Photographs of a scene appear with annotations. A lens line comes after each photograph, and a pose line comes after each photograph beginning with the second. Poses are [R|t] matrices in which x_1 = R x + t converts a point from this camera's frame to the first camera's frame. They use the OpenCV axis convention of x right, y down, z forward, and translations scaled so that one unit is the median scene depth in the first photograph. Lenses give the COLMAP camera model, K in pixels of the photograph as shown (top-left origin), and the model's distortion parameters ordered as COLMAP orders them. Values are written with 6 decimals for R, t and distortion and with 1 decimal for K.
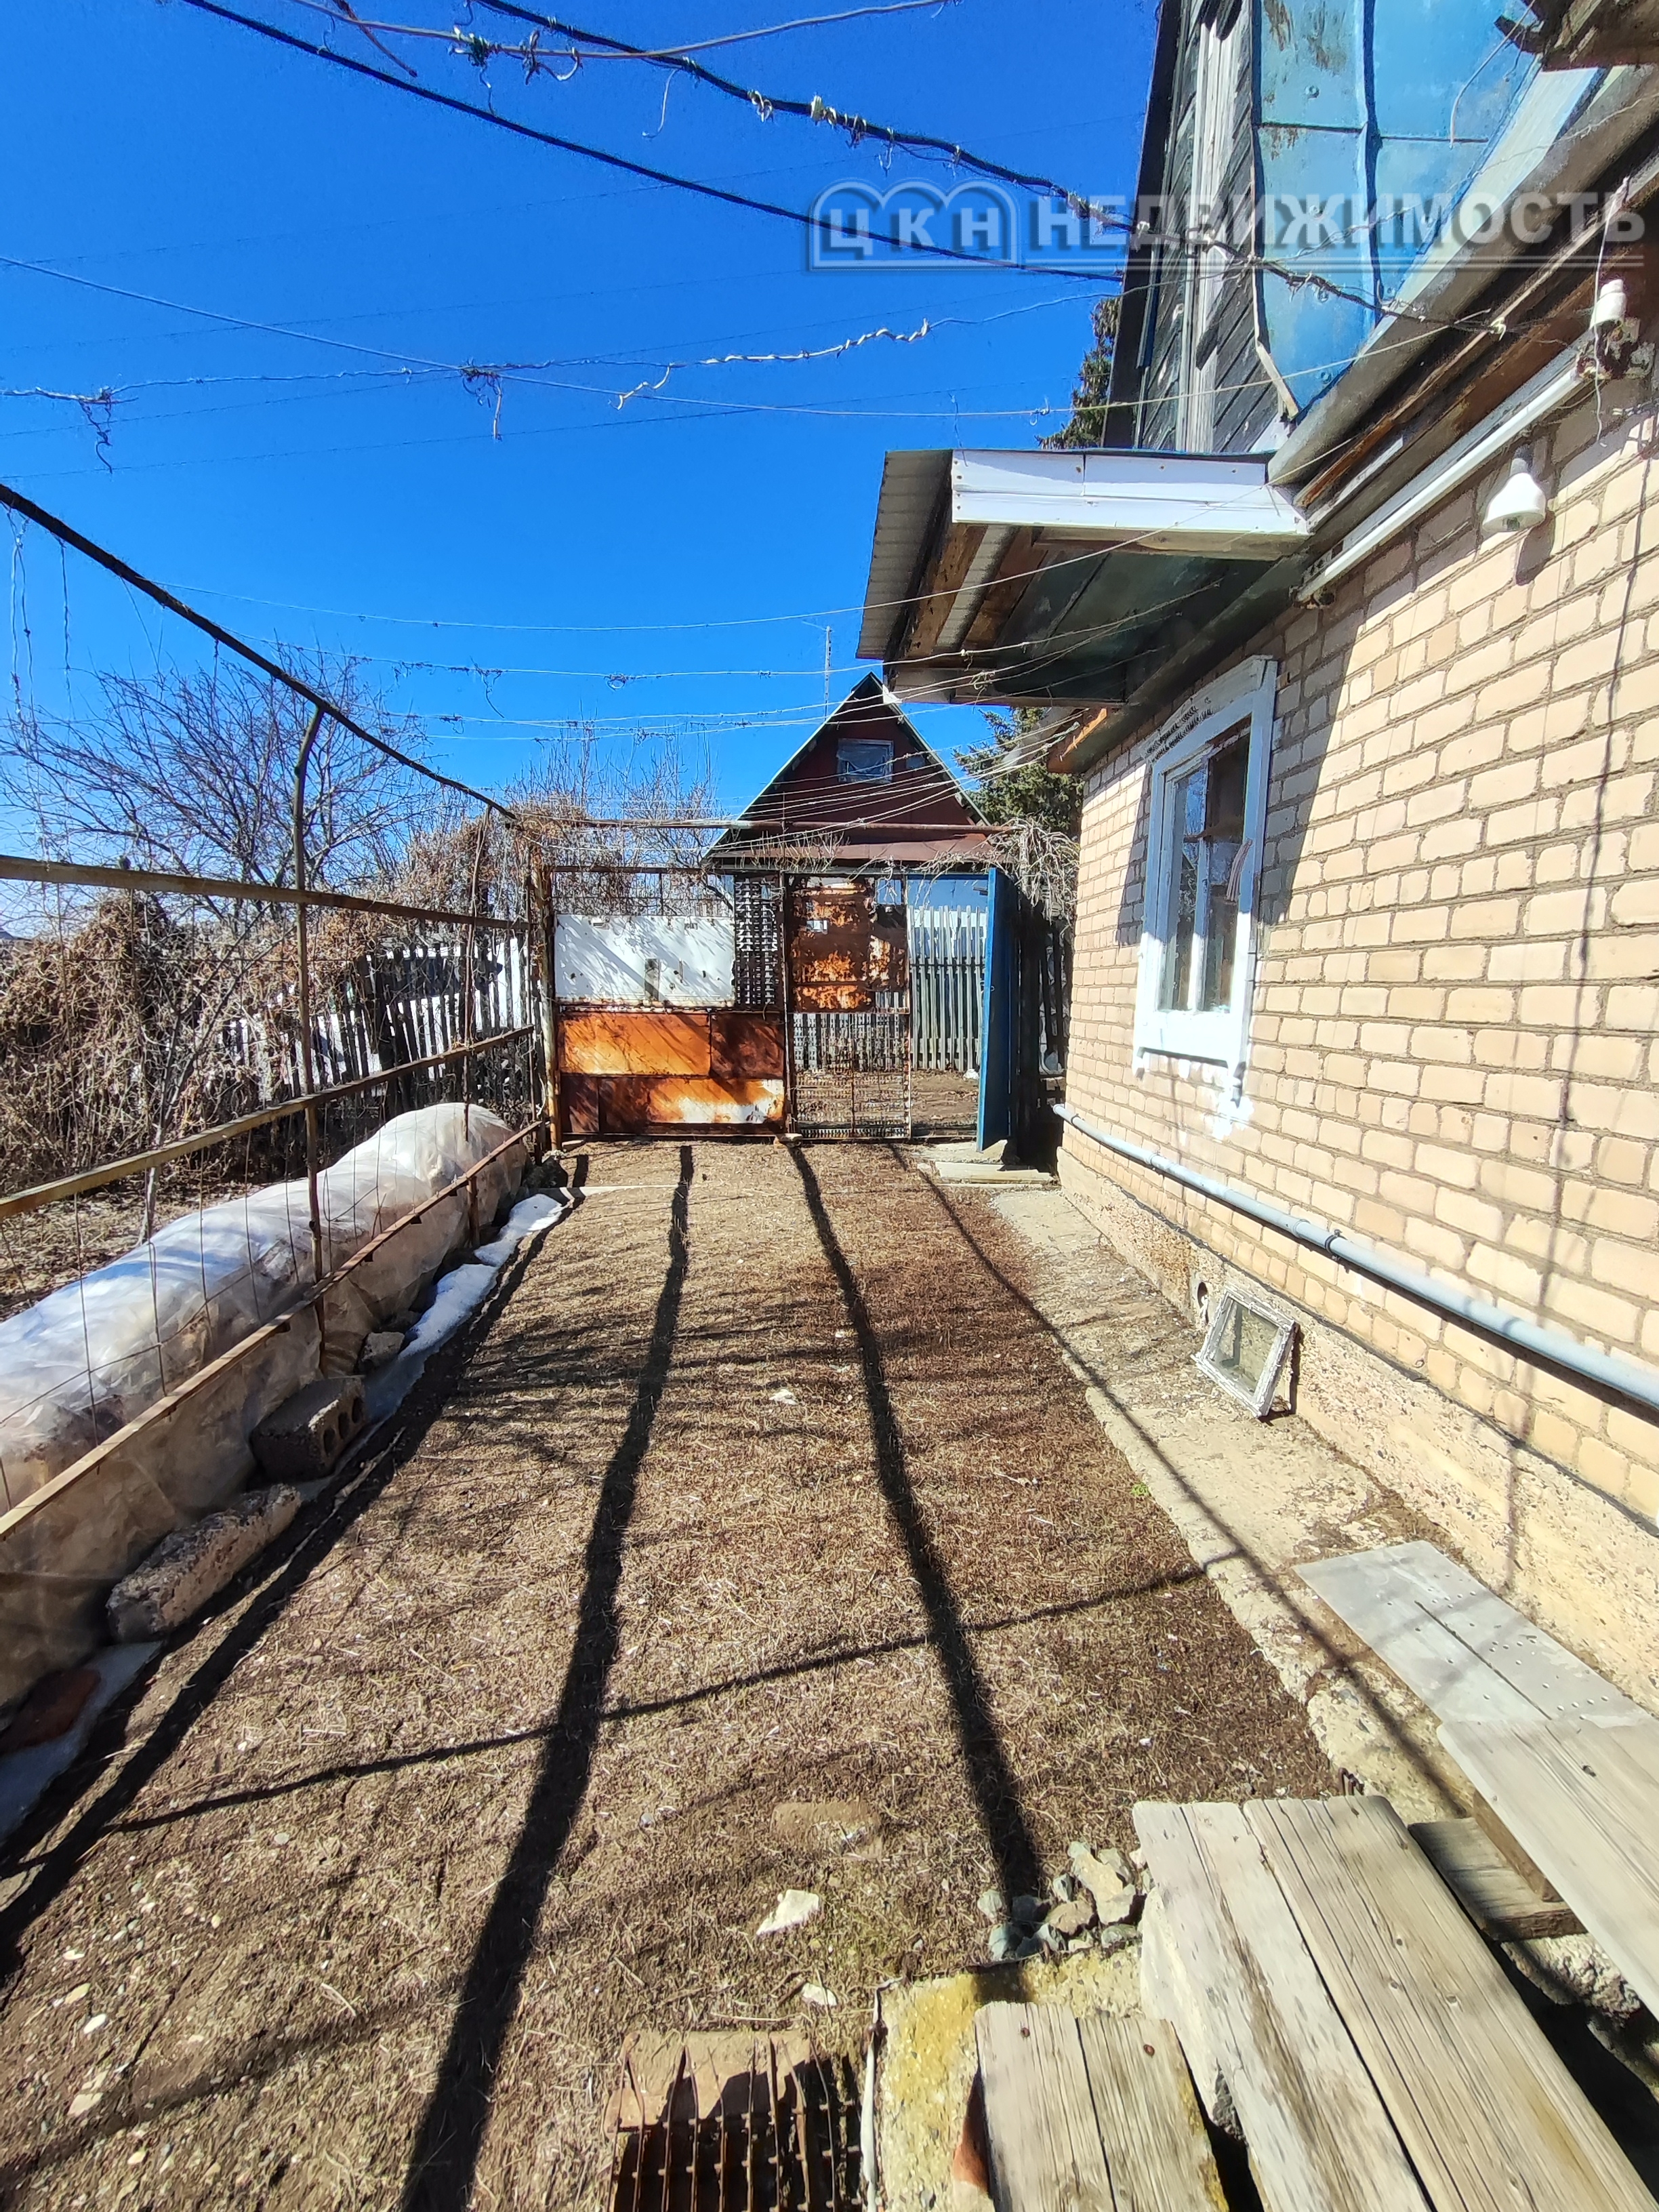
lens RADIAL K [[997.1, 0, 889.4], [0, 997.1, 1119.5], [0, 0, 1]] dist [-0.022018, 0.012870]
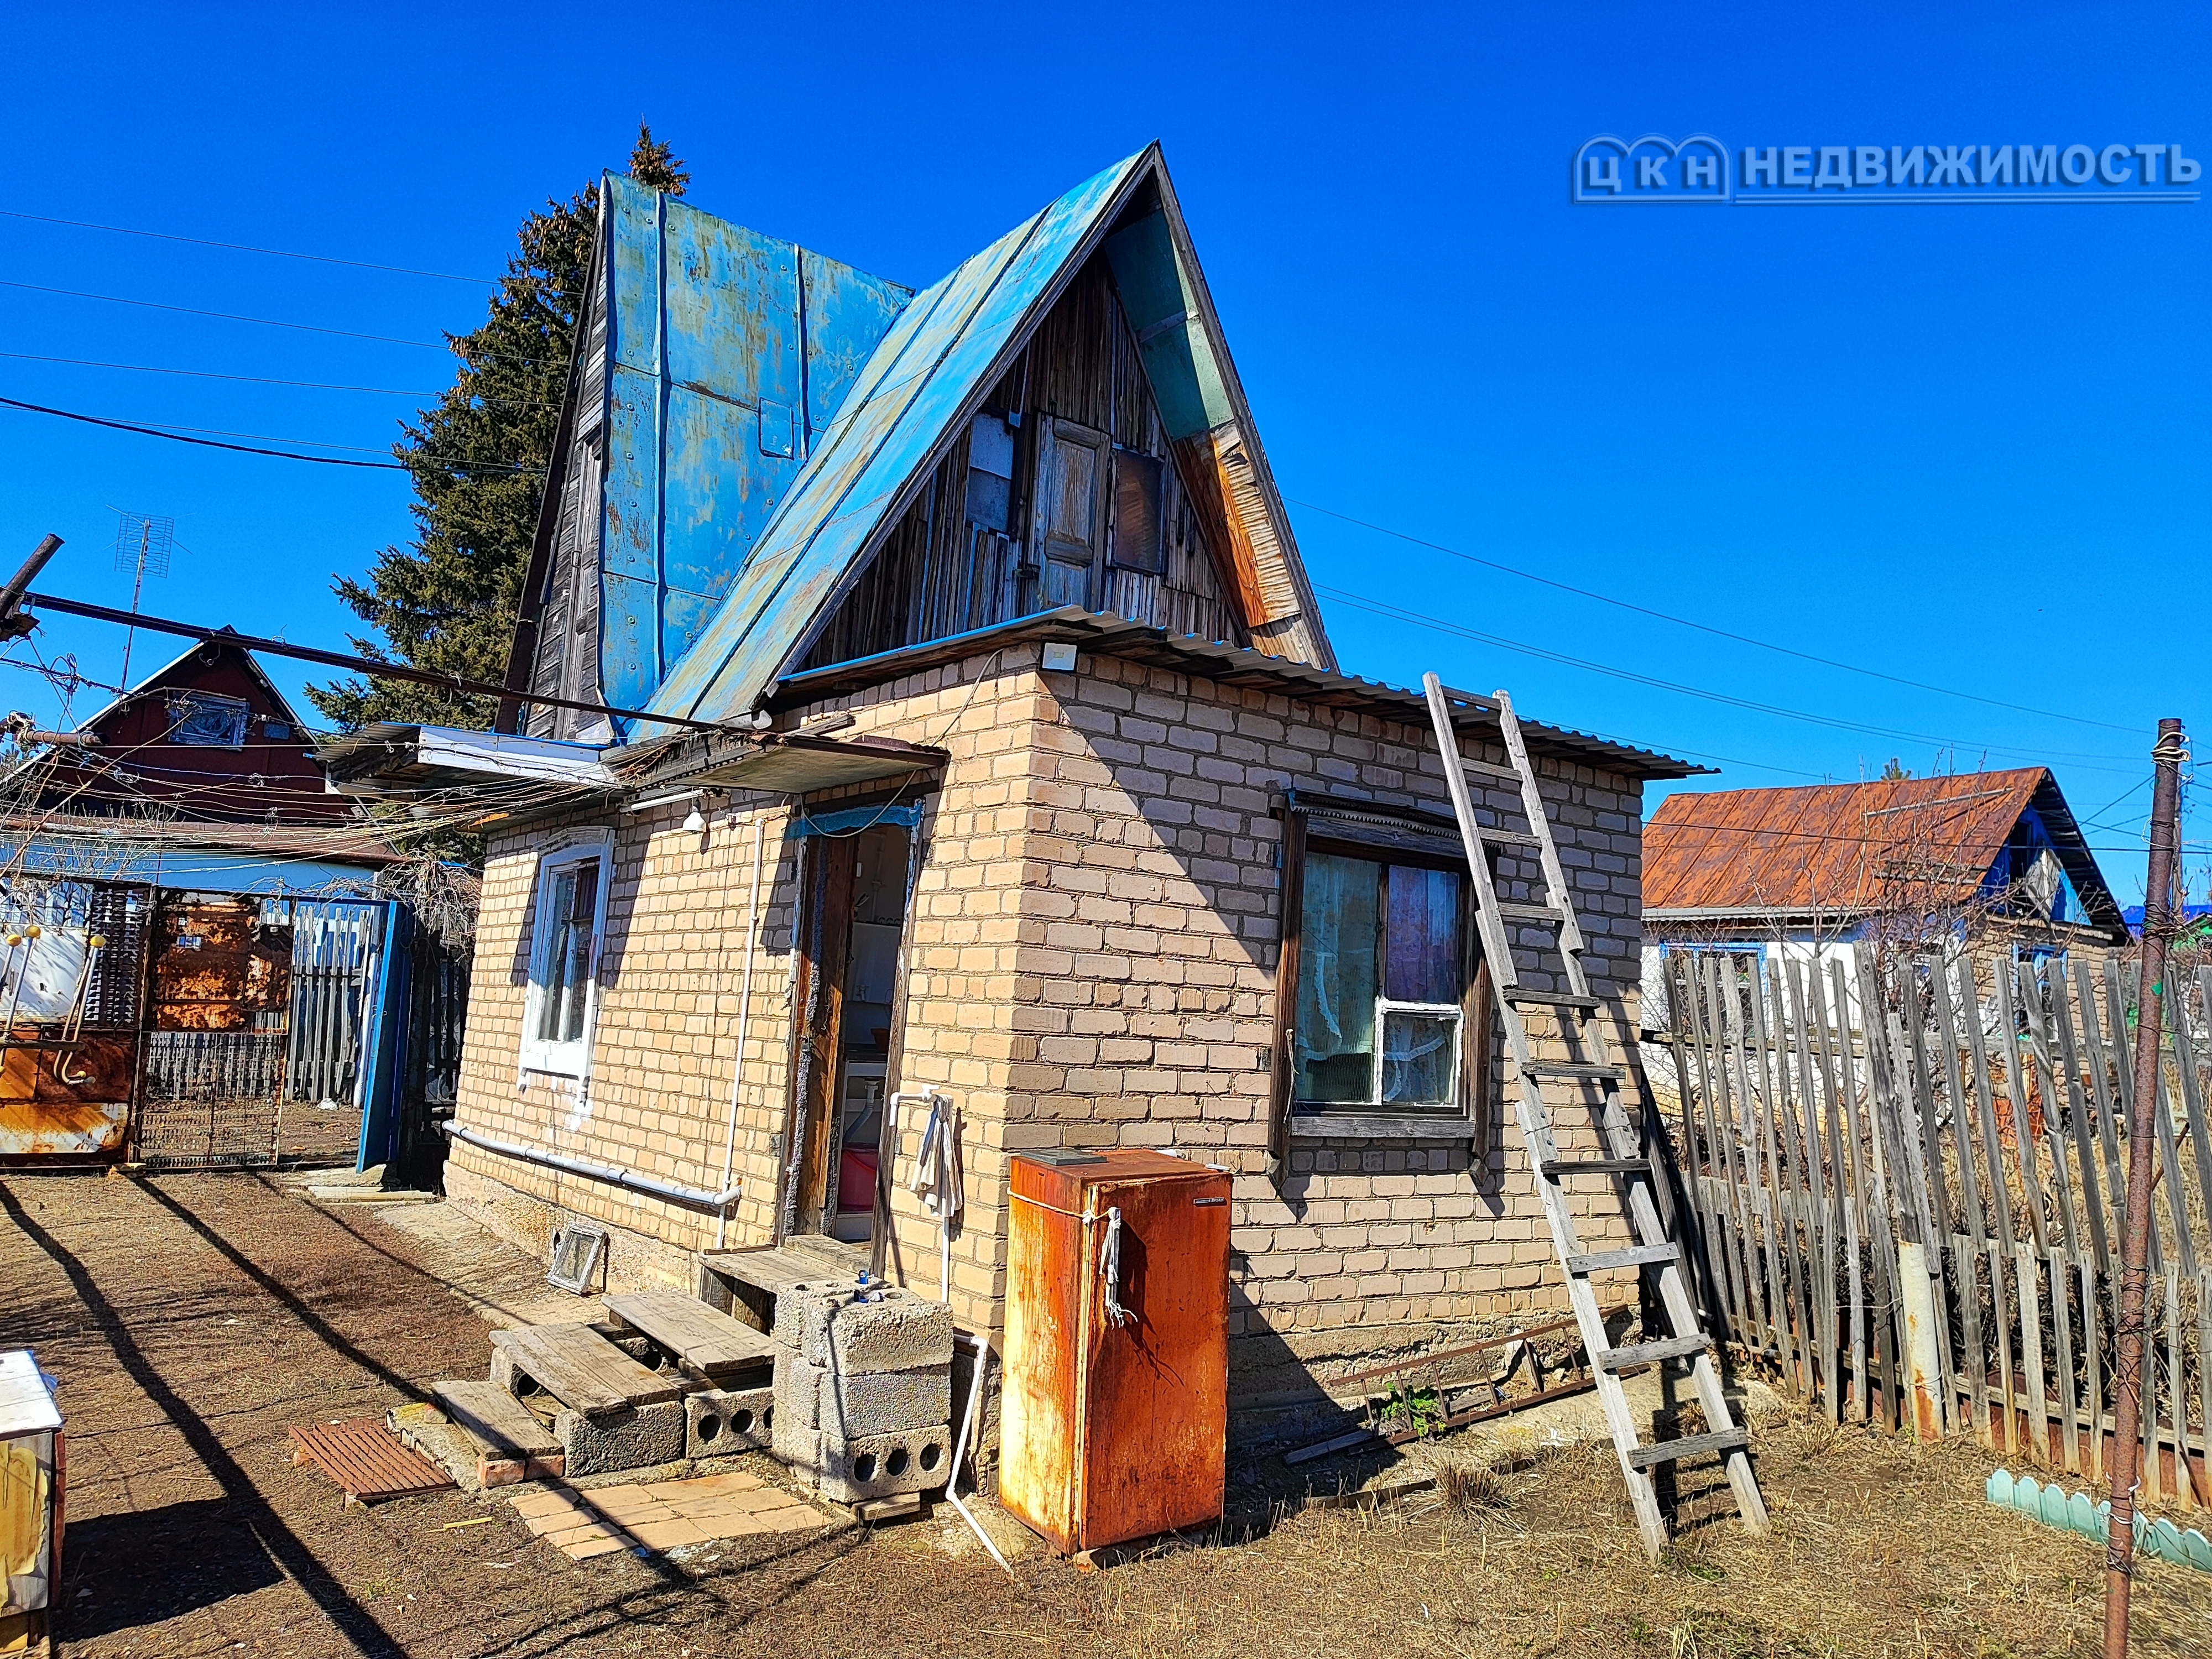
lens RADIAL K [[1606.2, 0, 1106.0], [0, 1606.2, 829.5], [0, 0, 1]] dist [0.043376, -0.060044]
pose [[0.842962, 0.088101, 0.530710, -0.280036], [0.034538, 0.975602, -0.216815, 0.119601], [-0.536863, 0.201096, 0.819352, -1.331801]]
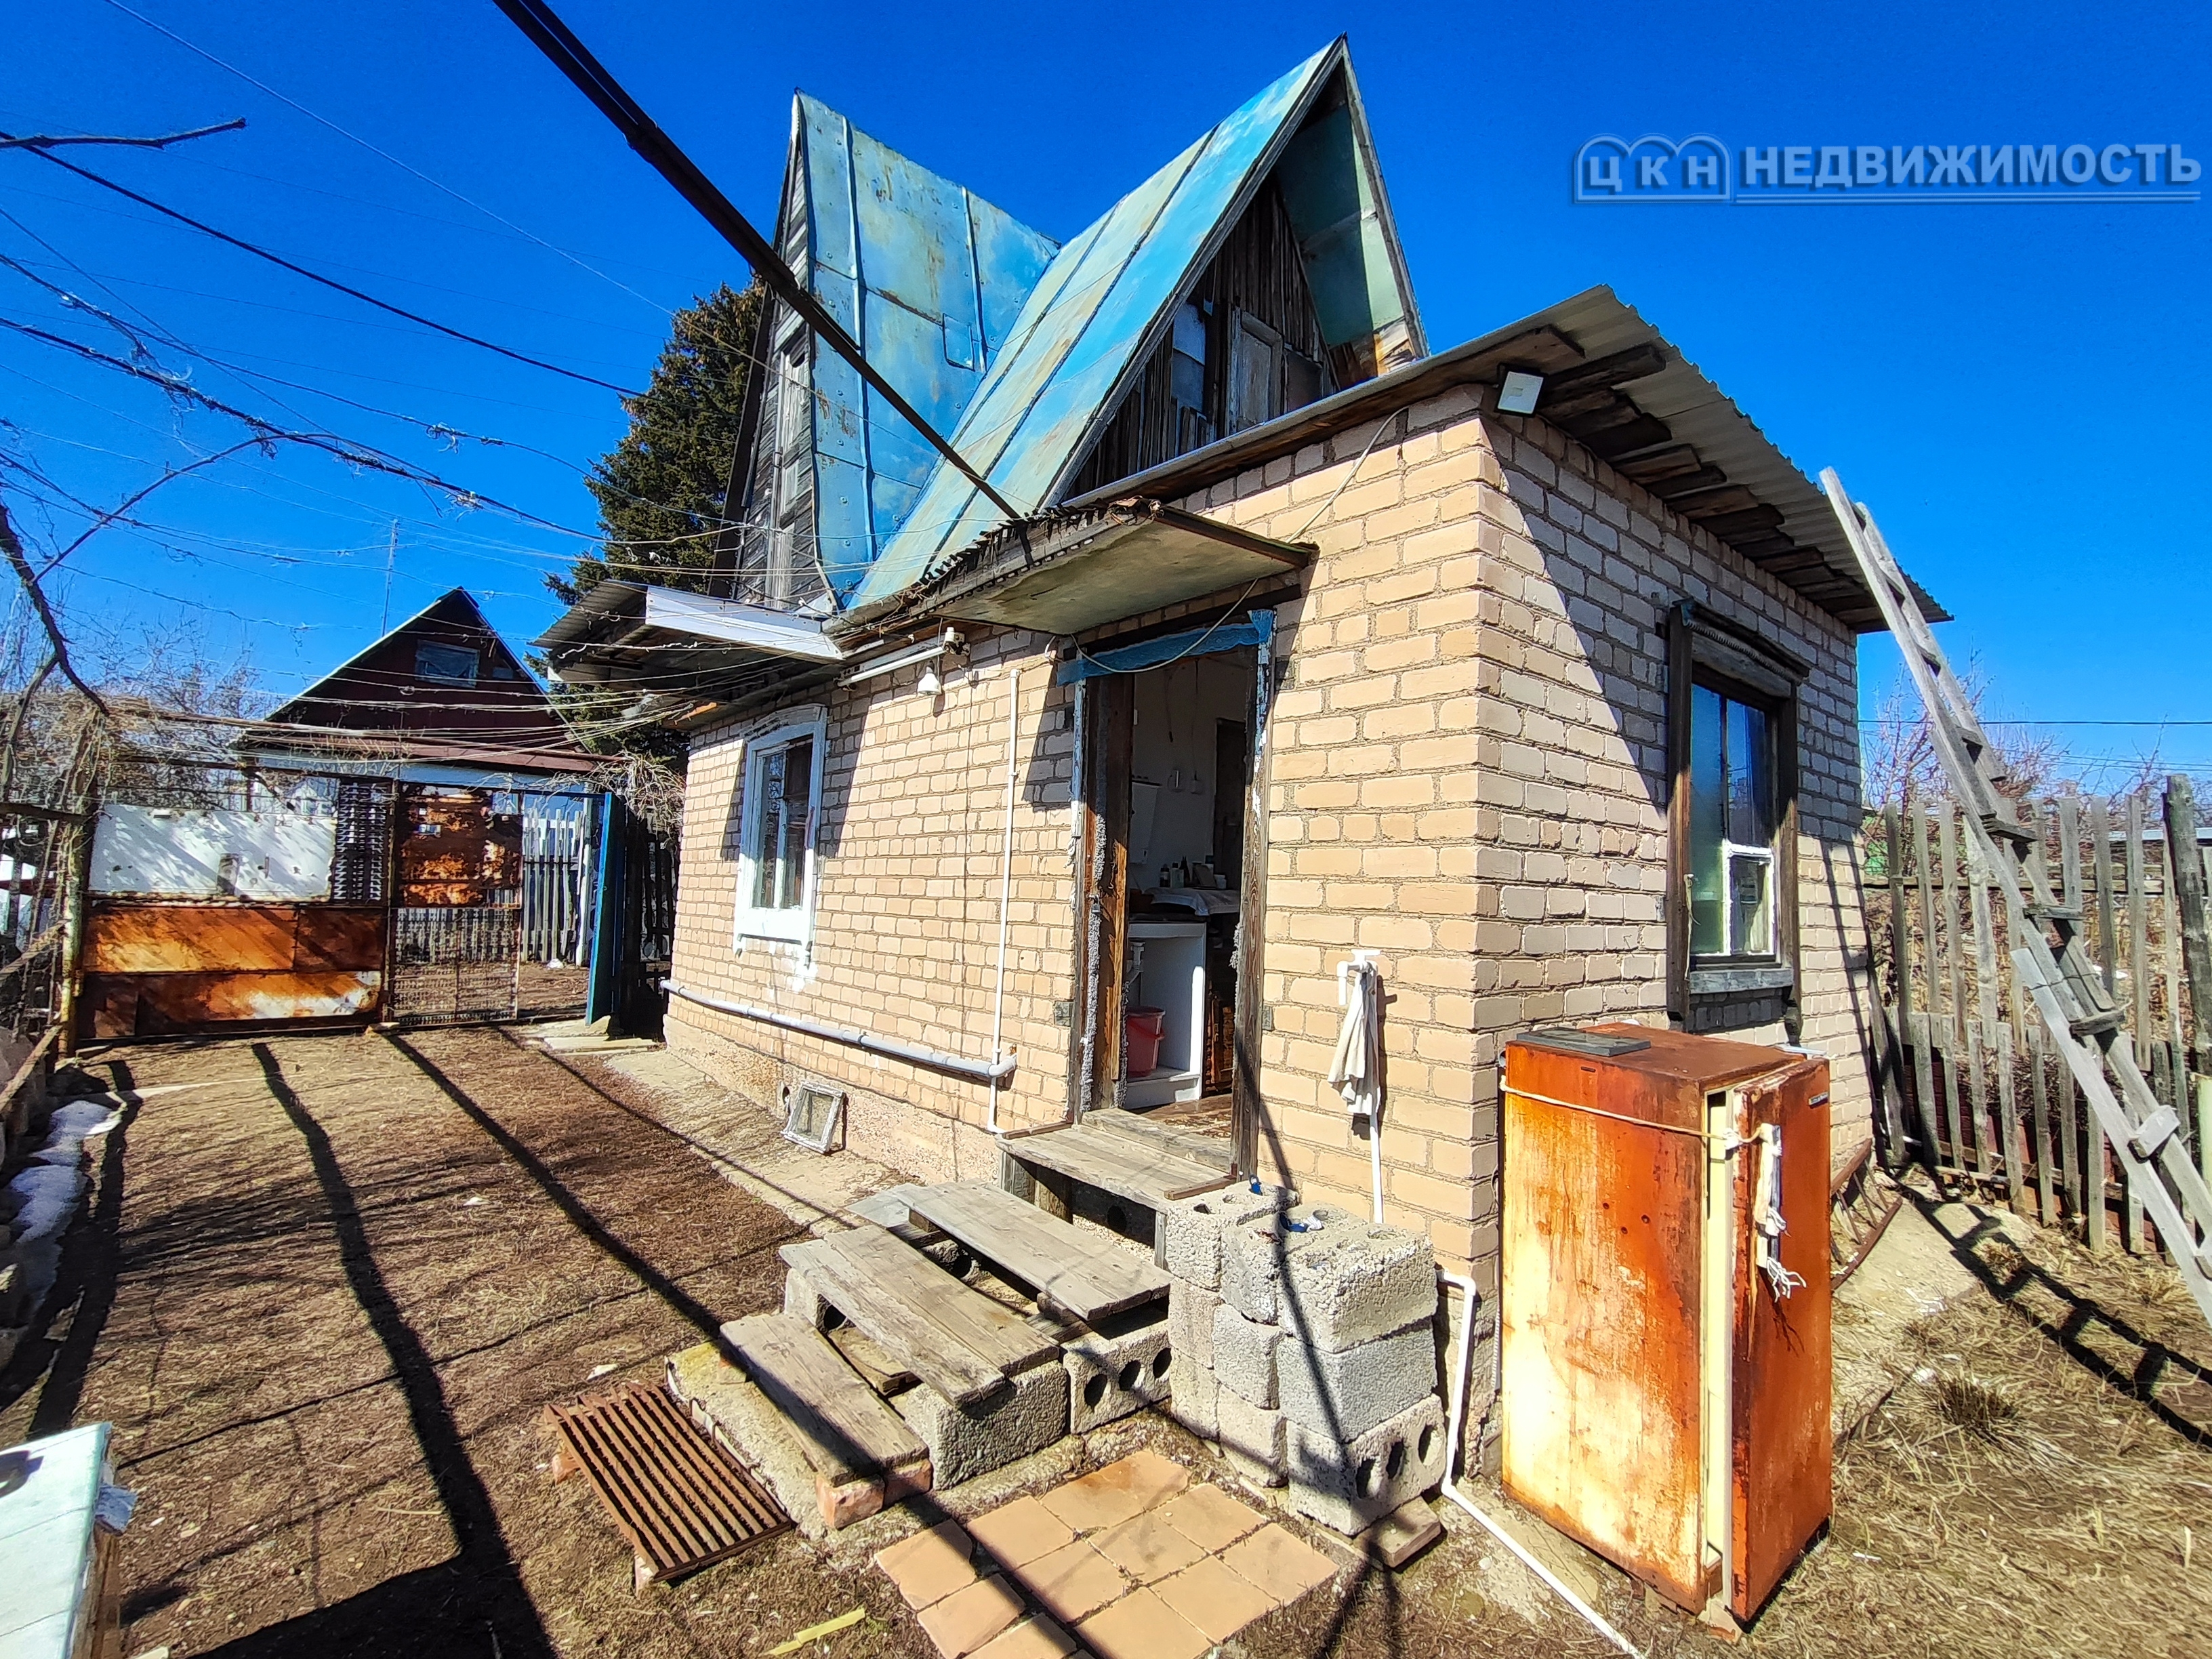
lens RADIAL K [[997.1, 0, 1083.4], [0, 997.1, 822.0], [0, 0, 1]] dist [-0.022018, 0.012870]
pose [[0.815884, 0.049878, 0.576060, -0.192988], [0.059562, 0.983723, -0.169534, 0.045900], [-0.575139, 0.172631, 0.799633, -0.502342]]
